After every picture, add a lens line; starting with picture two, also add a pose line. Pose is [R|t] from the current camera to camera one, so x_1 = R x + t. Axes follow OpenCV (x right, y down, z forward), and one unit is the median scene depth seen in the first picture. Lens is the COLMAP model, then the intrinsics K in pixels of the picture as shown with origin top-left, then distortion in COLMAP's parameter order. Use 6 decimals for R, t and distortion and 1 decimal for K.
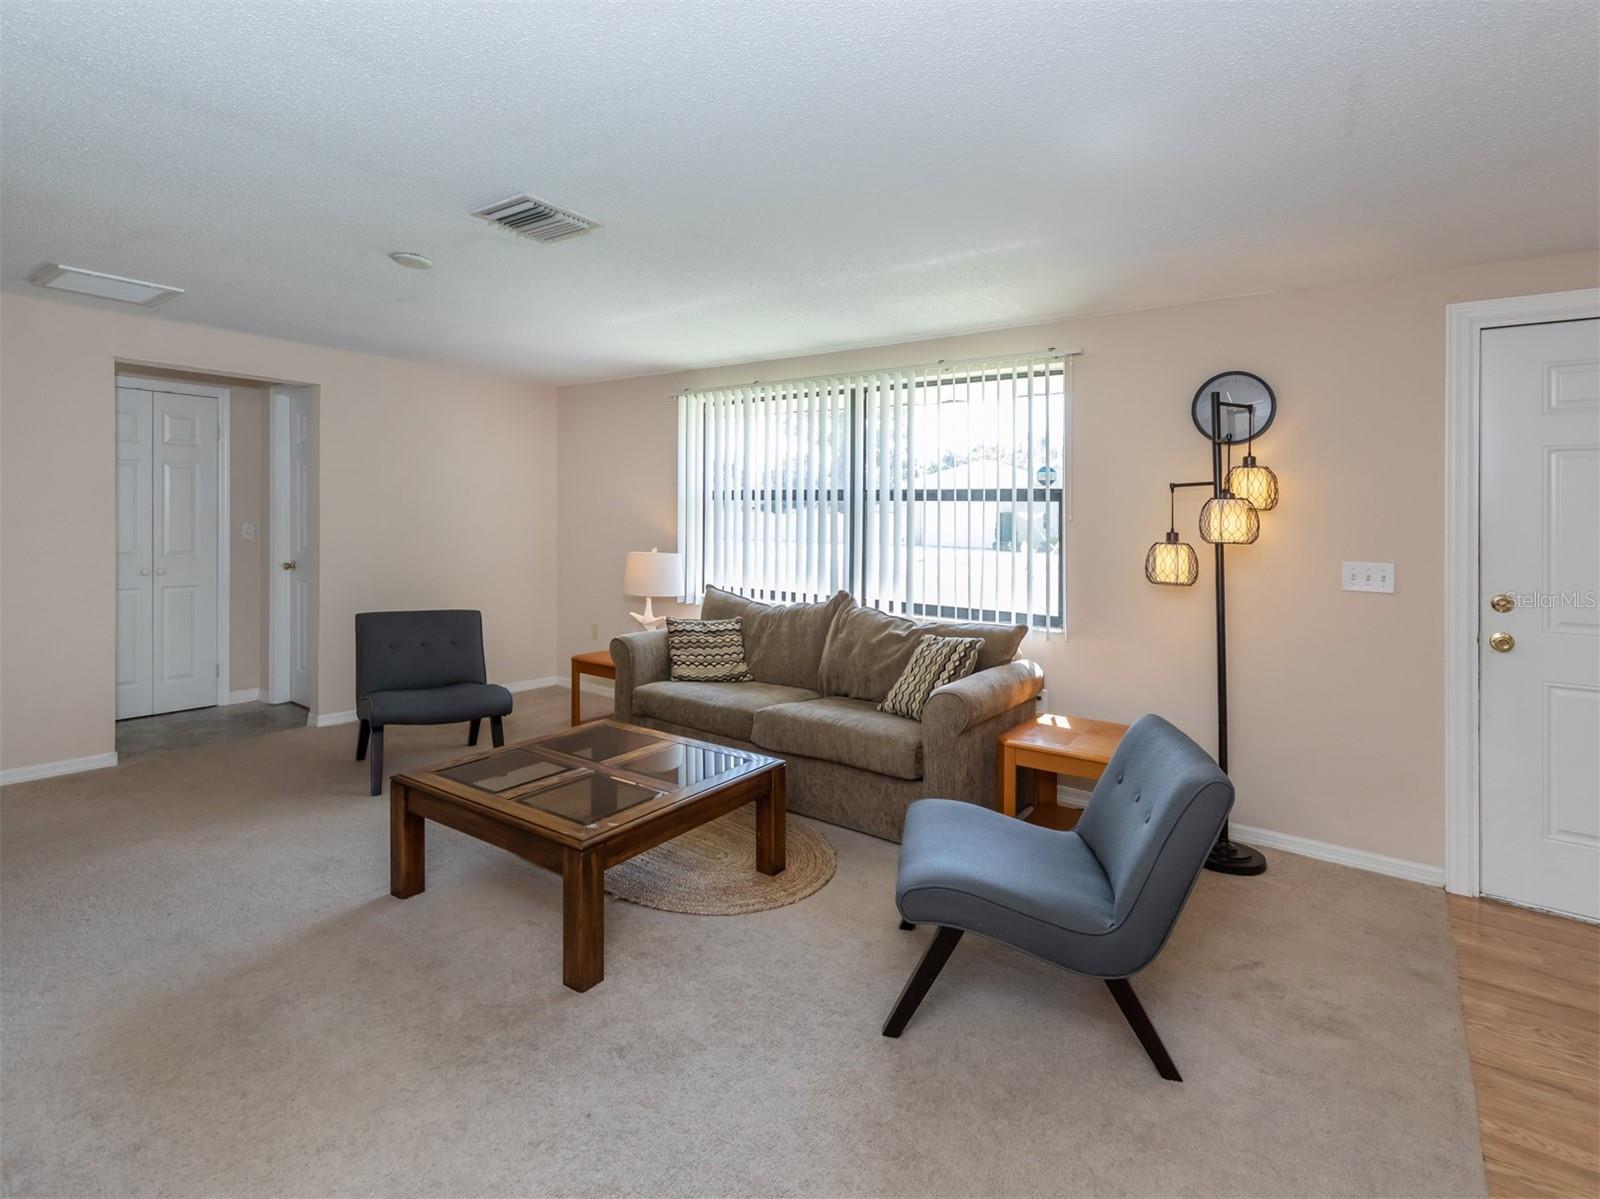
lens RADIAL K [[805.5, 0, 797.0], [0, 805.5, 538.4], [0, 0, 1]] dist [0.001197, -0.000083]
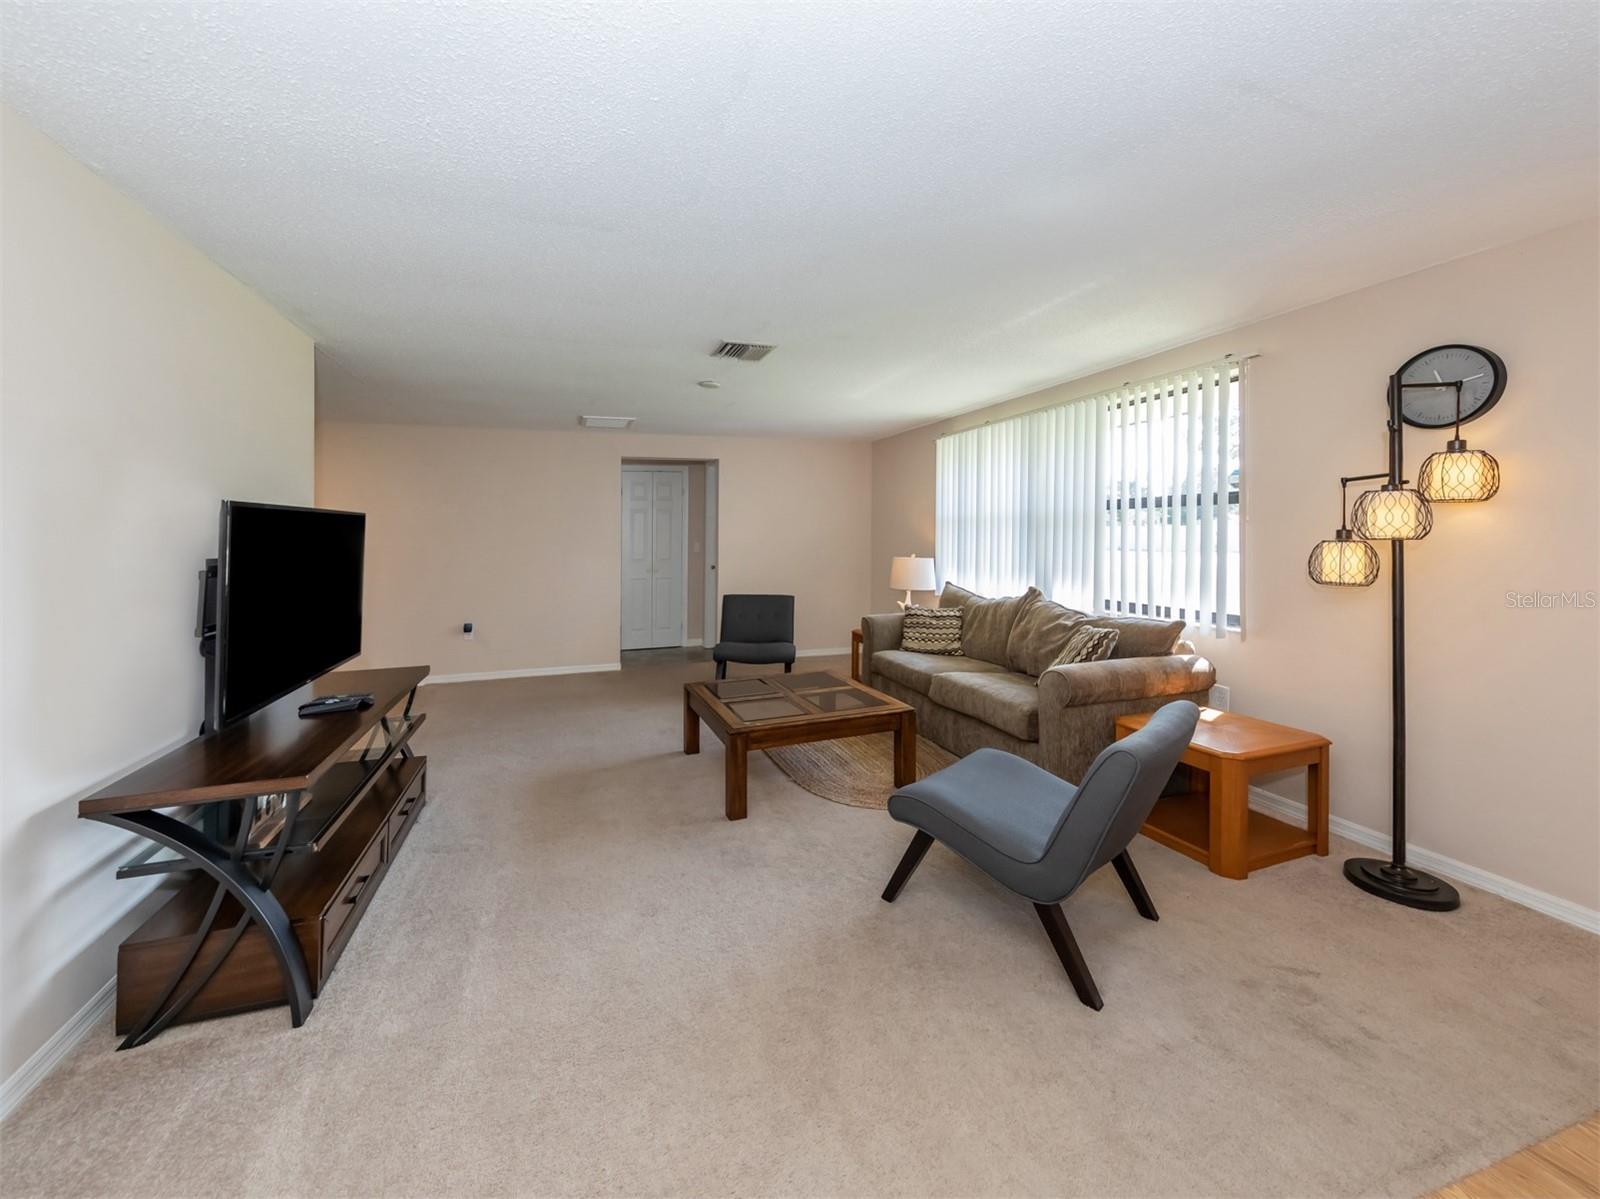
lens RADIAL K [[612.4, 0, 748.7], [0, 612.4, 549.6], [0, 0, 1]] dist [0.004274, -0.000281]
pose [[0.809814, -0.014687, -0.586503, 0.288545], [0.013359, 0.999889, -0.006593, 0.010052], [0.586535, -0.002496, 0.809920, 0.004386]]
